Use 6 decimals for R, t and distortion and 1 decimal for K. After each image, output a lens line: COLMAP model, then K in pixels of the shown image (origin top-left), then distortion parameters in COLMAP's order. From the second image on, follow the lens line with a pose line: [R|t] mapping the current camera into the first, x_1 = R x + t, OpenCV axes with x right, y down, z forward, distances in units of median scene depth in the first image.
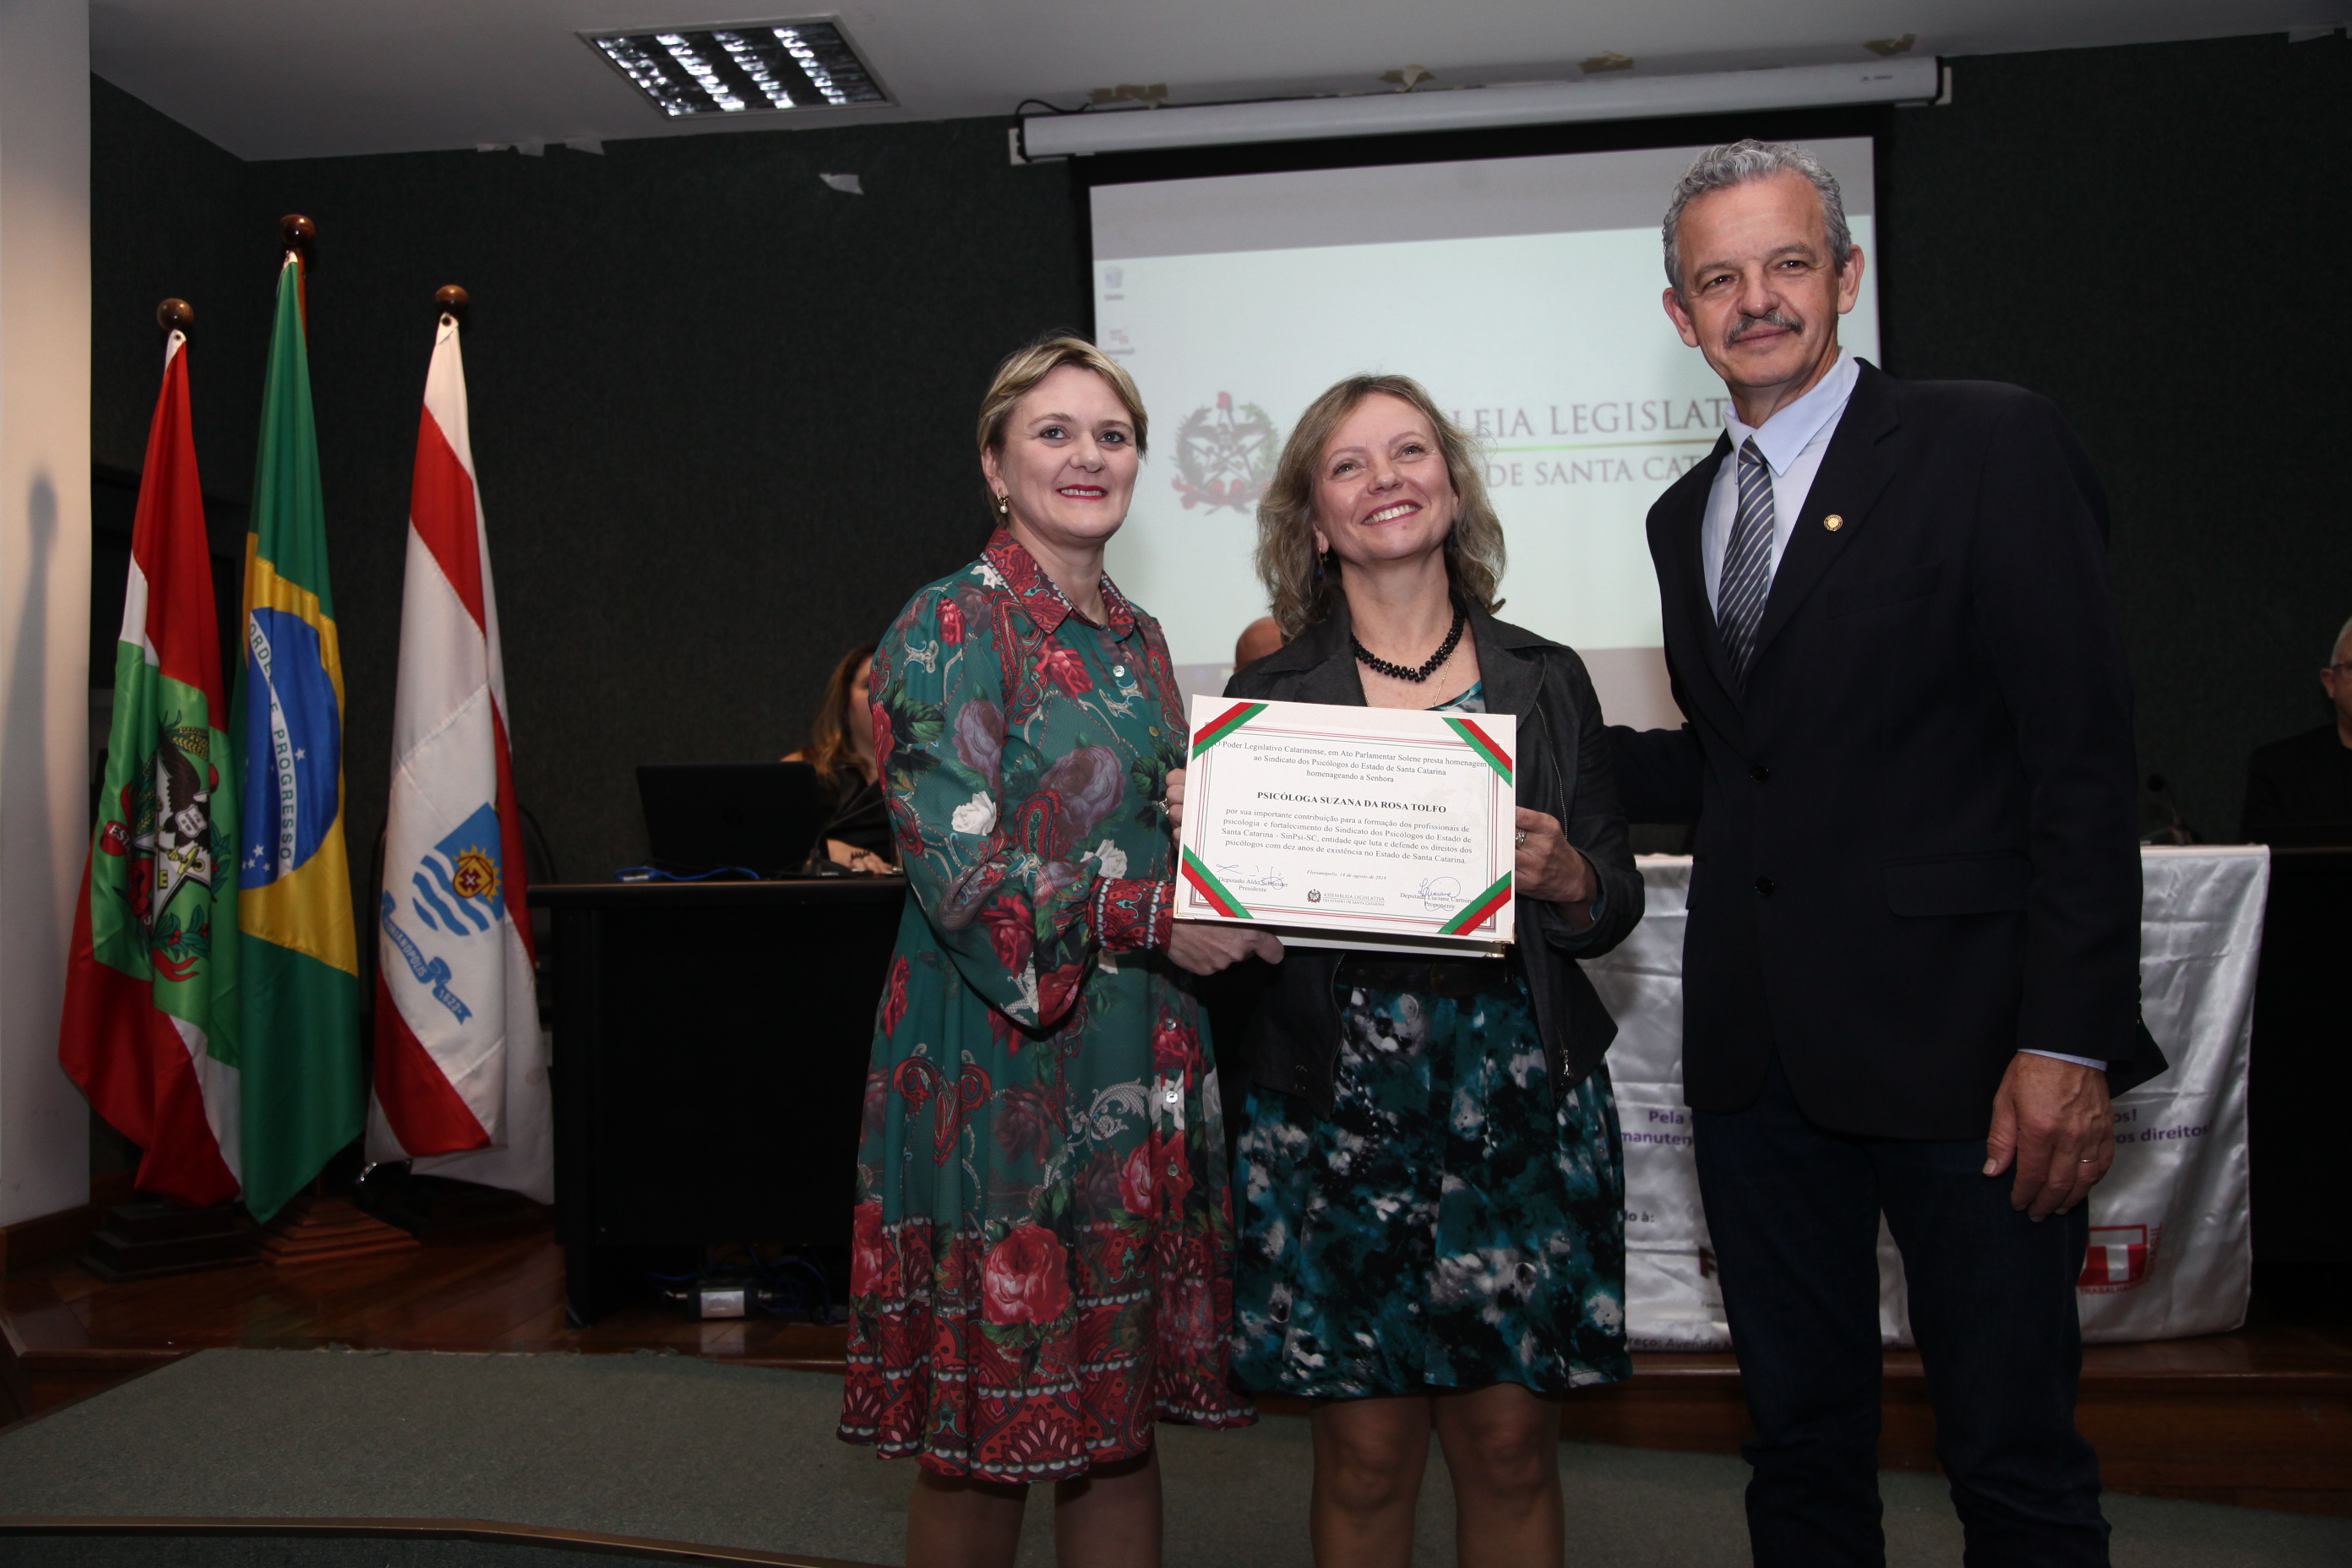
lens RADIAL K [[2125.3, 0, 1203.2], [0, 2125.3, 802.4], [0, 0, 1]] dist [-0.019569, 0.047776]
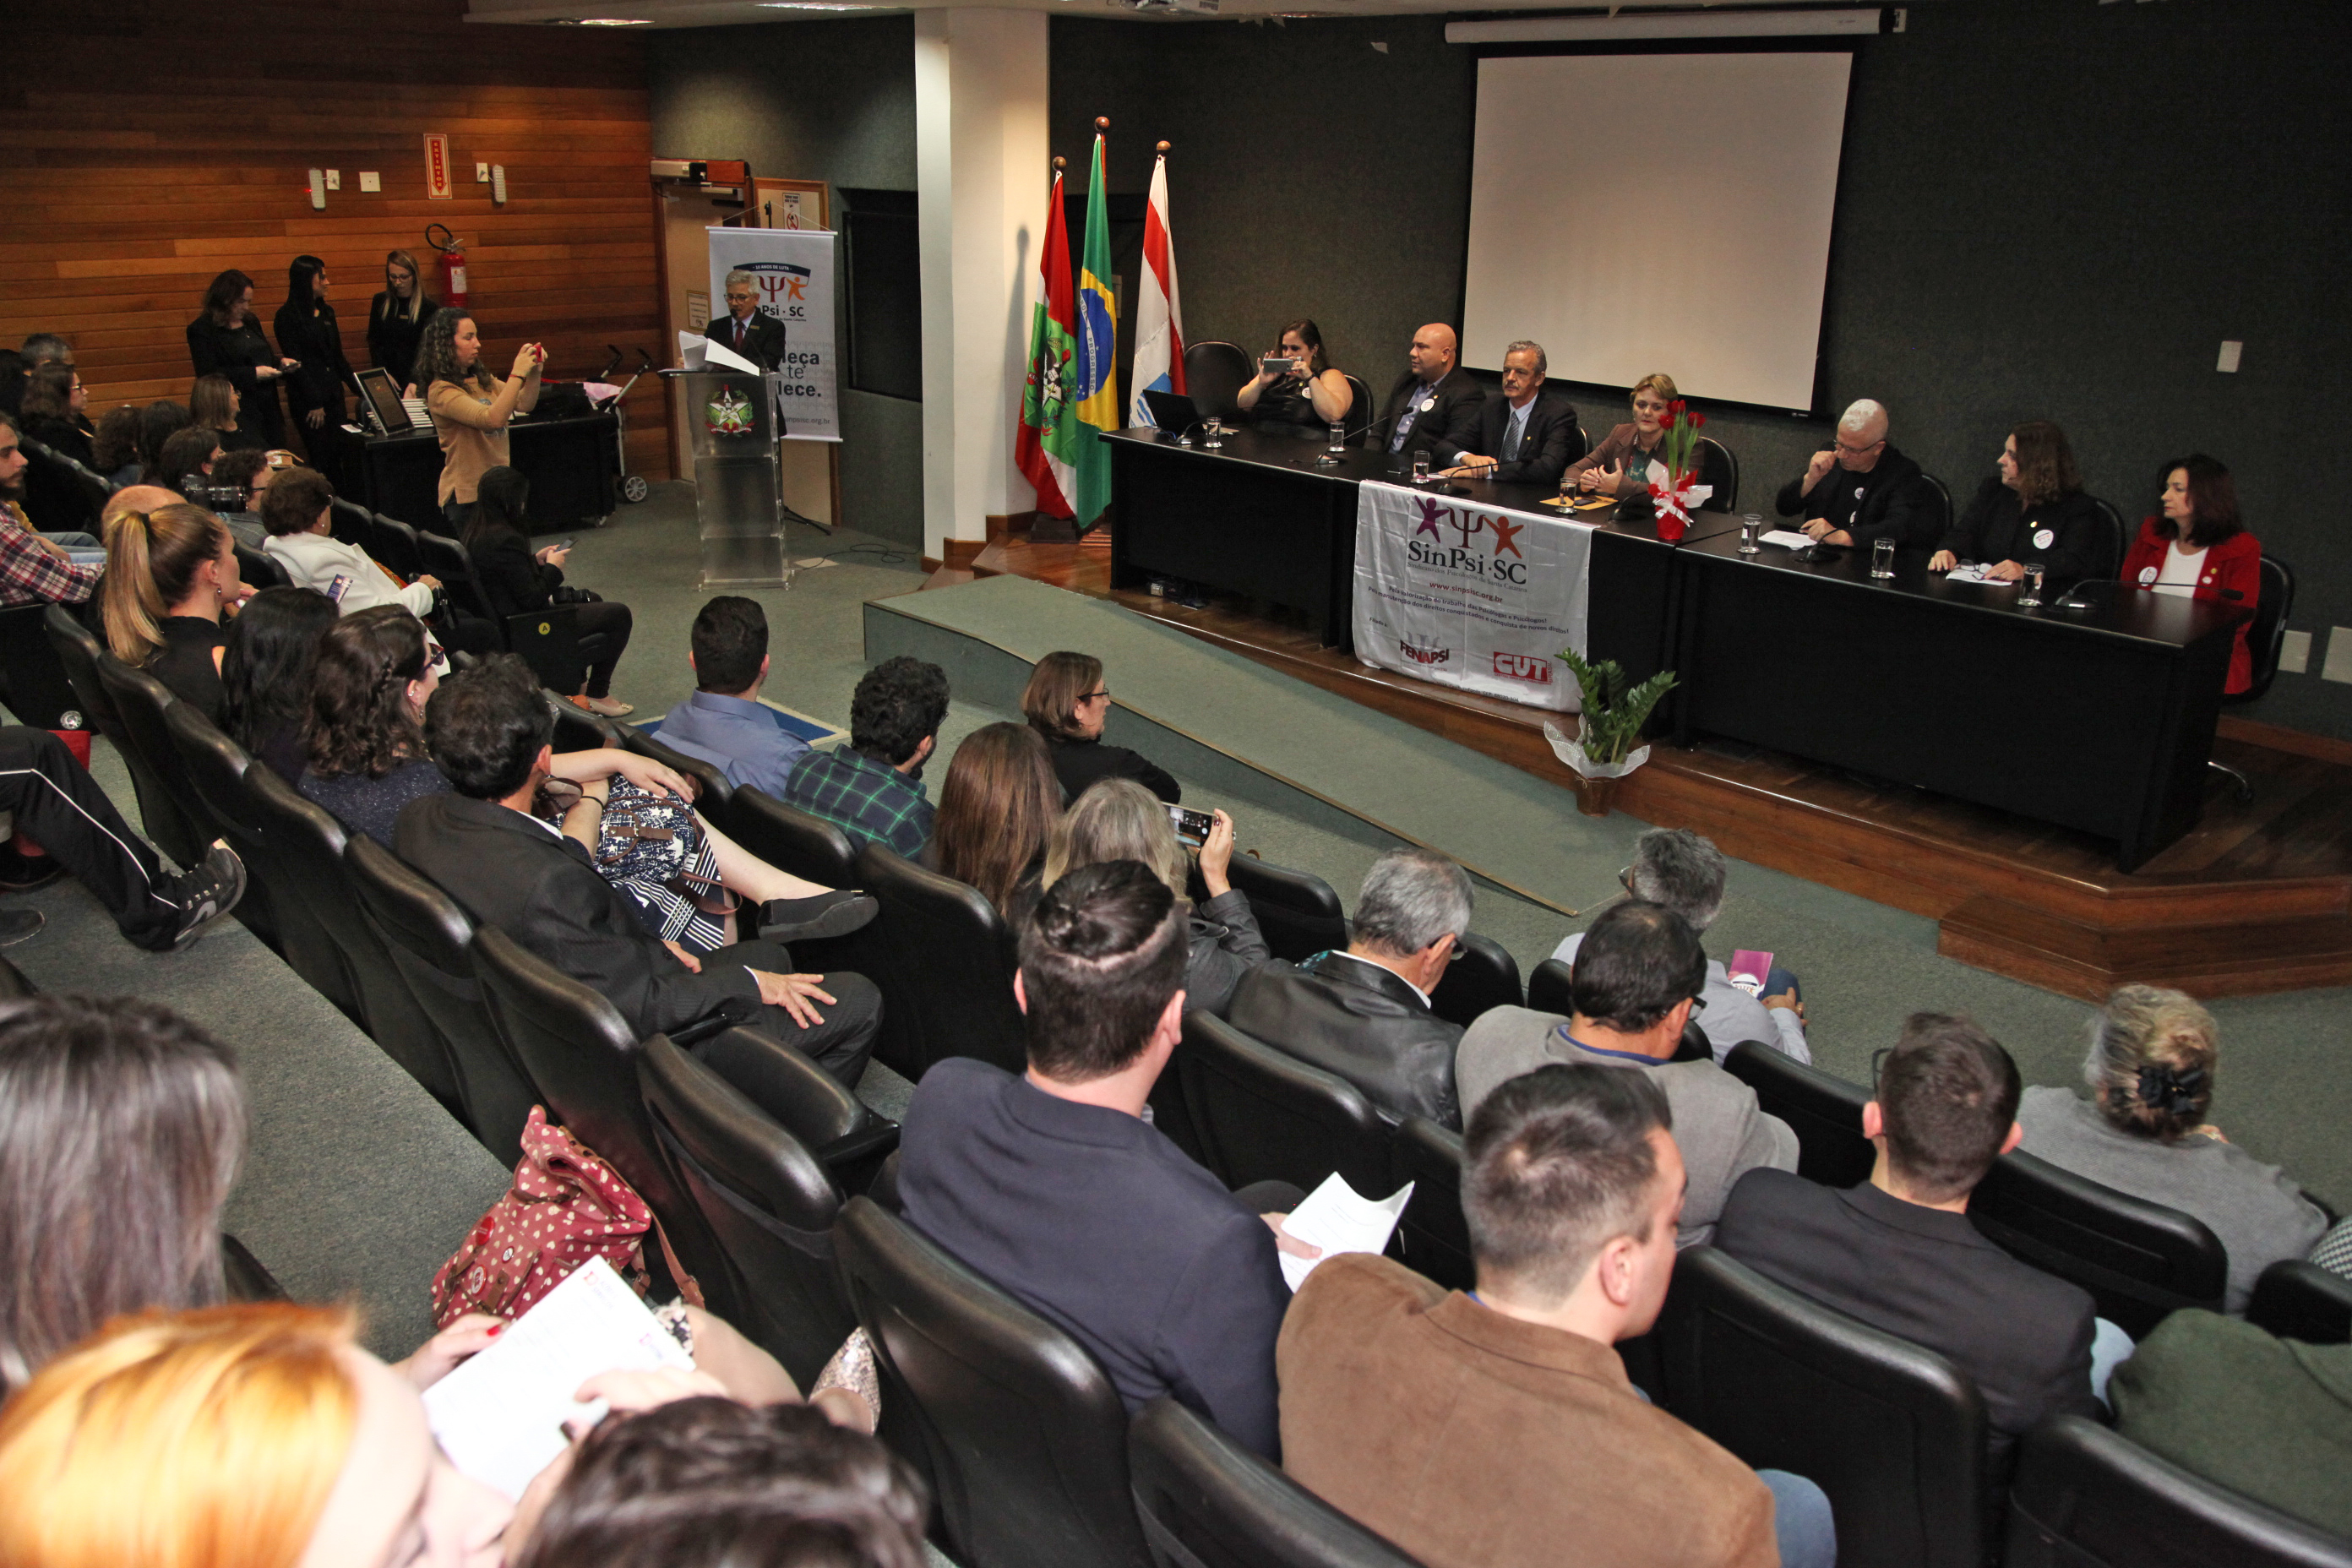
lens RADIAL K [[1852.3, 0, 1162.9], [0, 1852.3, 784.7], [0, 0, 1]] dist [-0.067497, 0.051650]
pose [[0.770534, 0.246494, -0.587808, 2.182464], [-0.021098, 0.931556, 0.362986, -0.696069], [0.637050, -0.267291, 0.722996, -1.397637]]
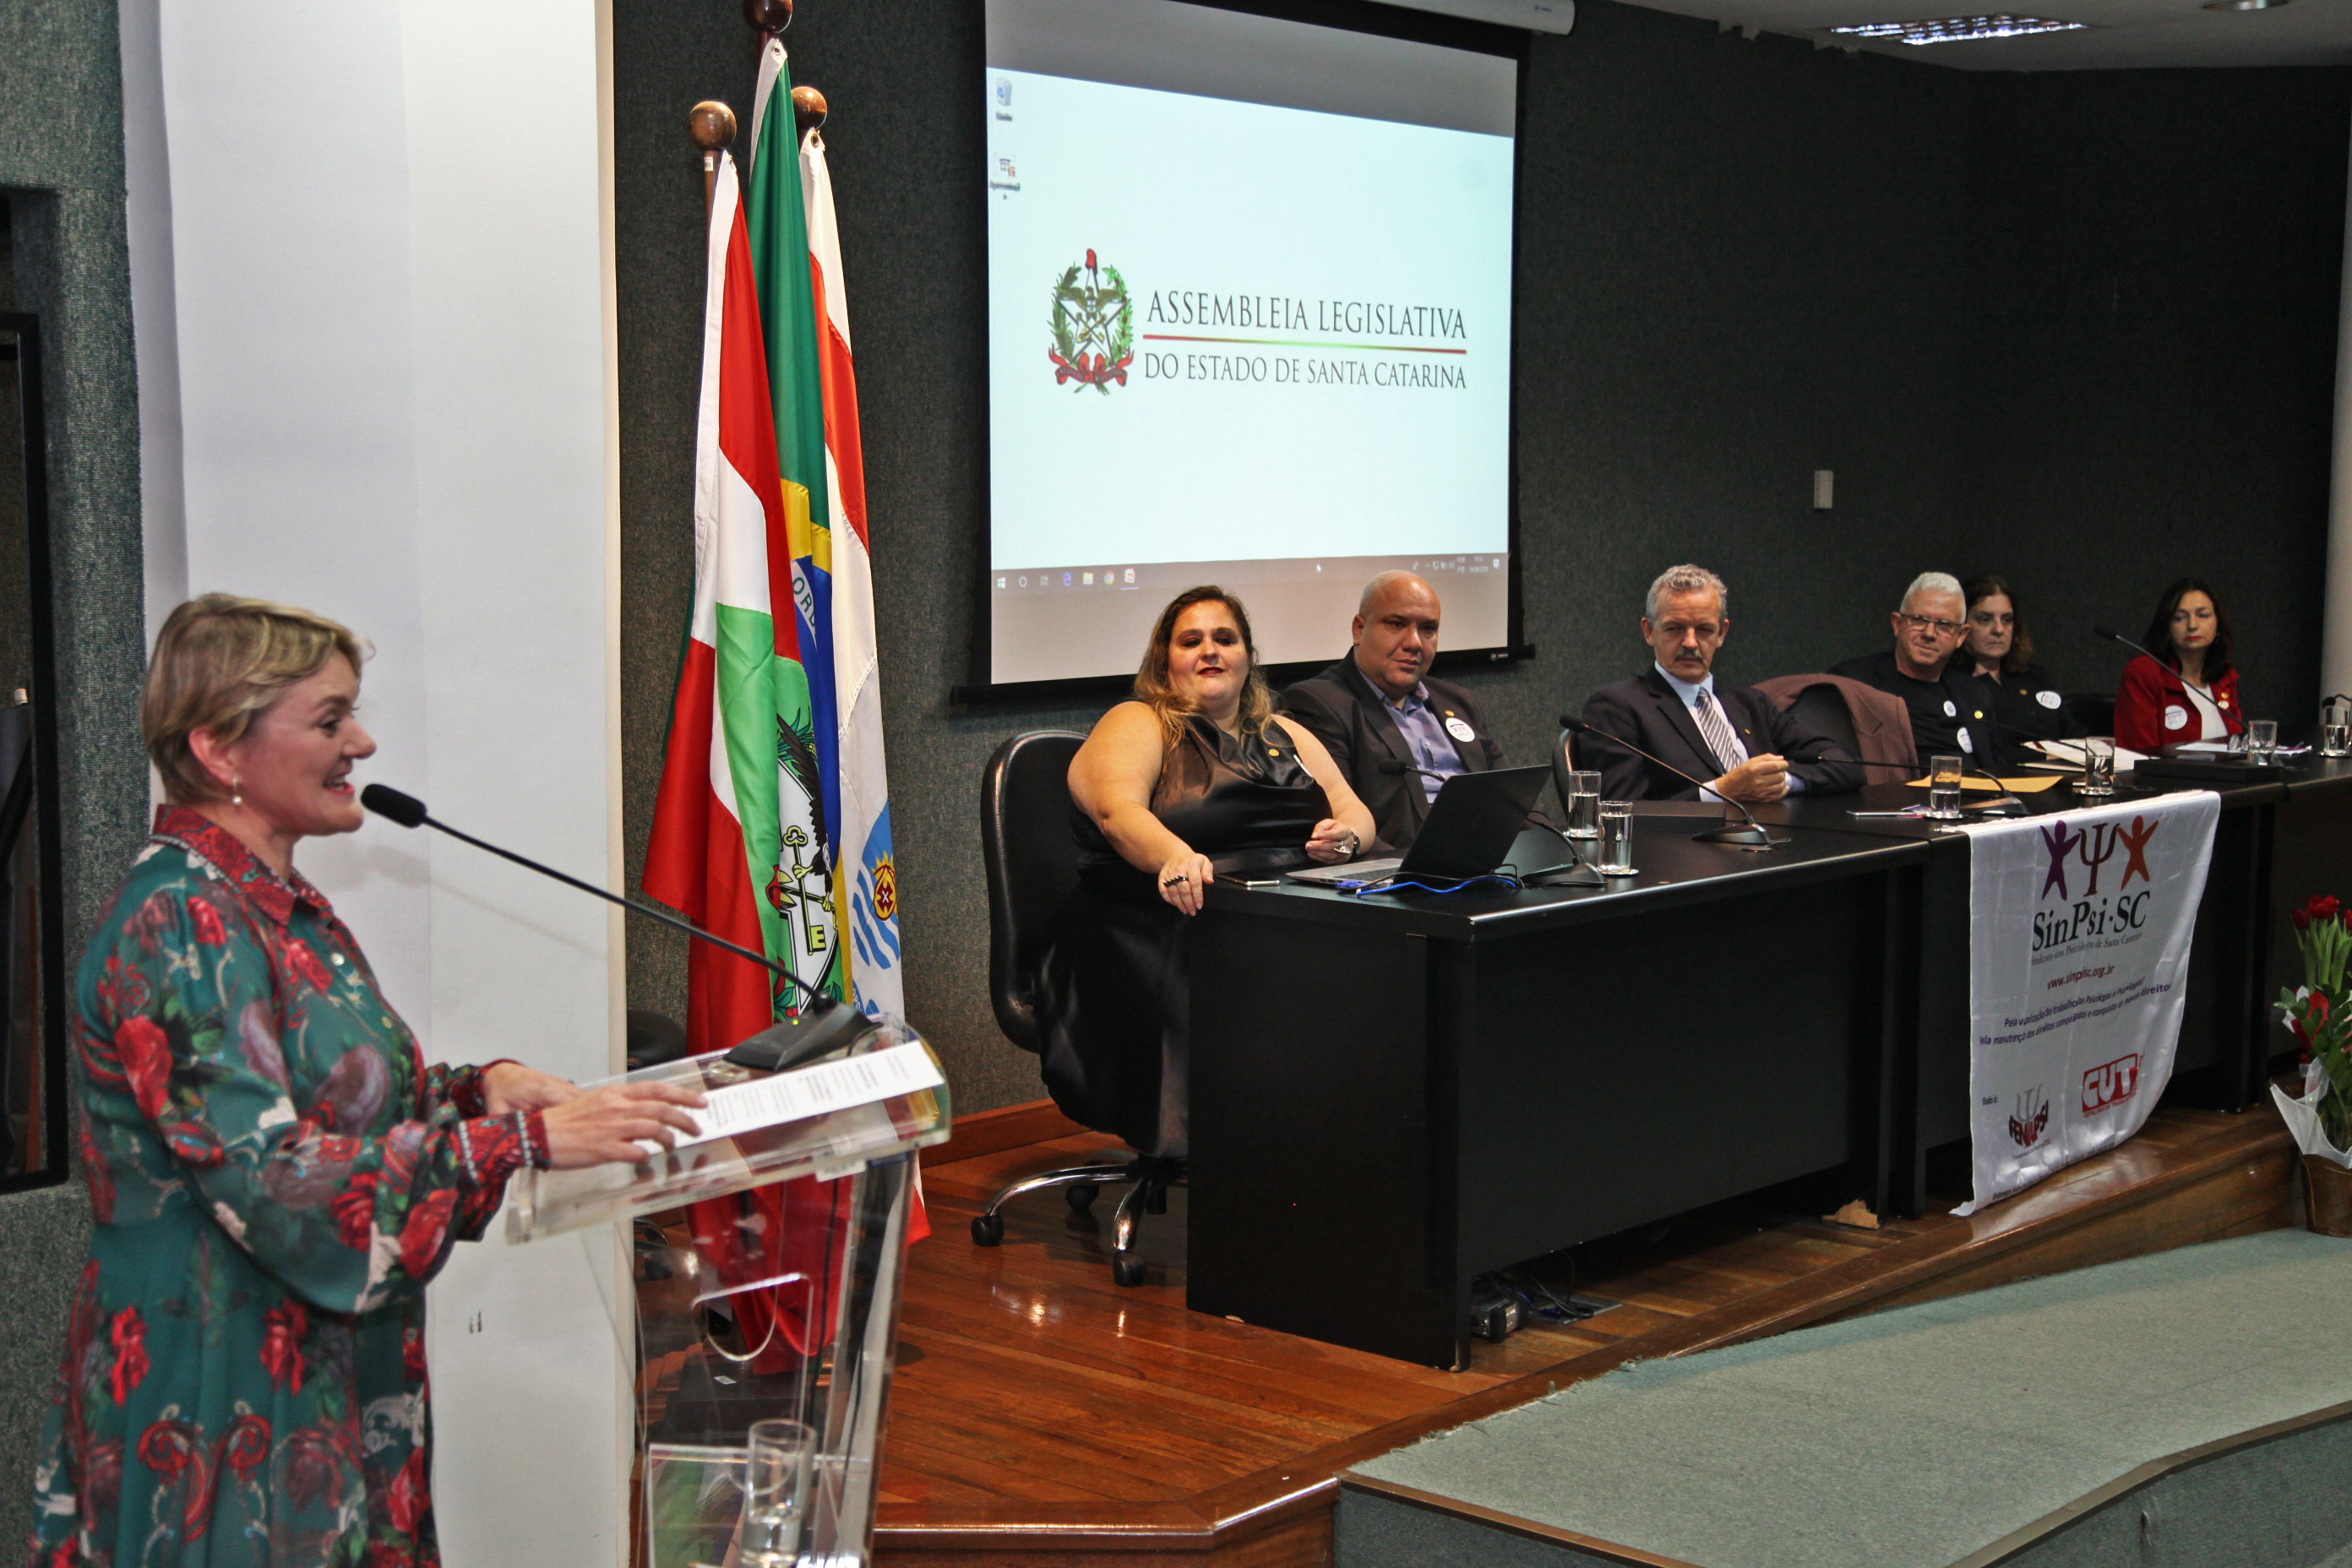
lens RADIAL K [[3252.0, 0, 1189.7], [0, 3252.0, 781.3], [0, 0, 1]] dist [0.166255, 0.000000]
pose [[0.542474, -0.053909, 0.838341, -2.672495], [-0.033746, 0.995735, 0.085866, -0.238092], [-0.839395, -0.074871, 0.538341, 0.547545]]
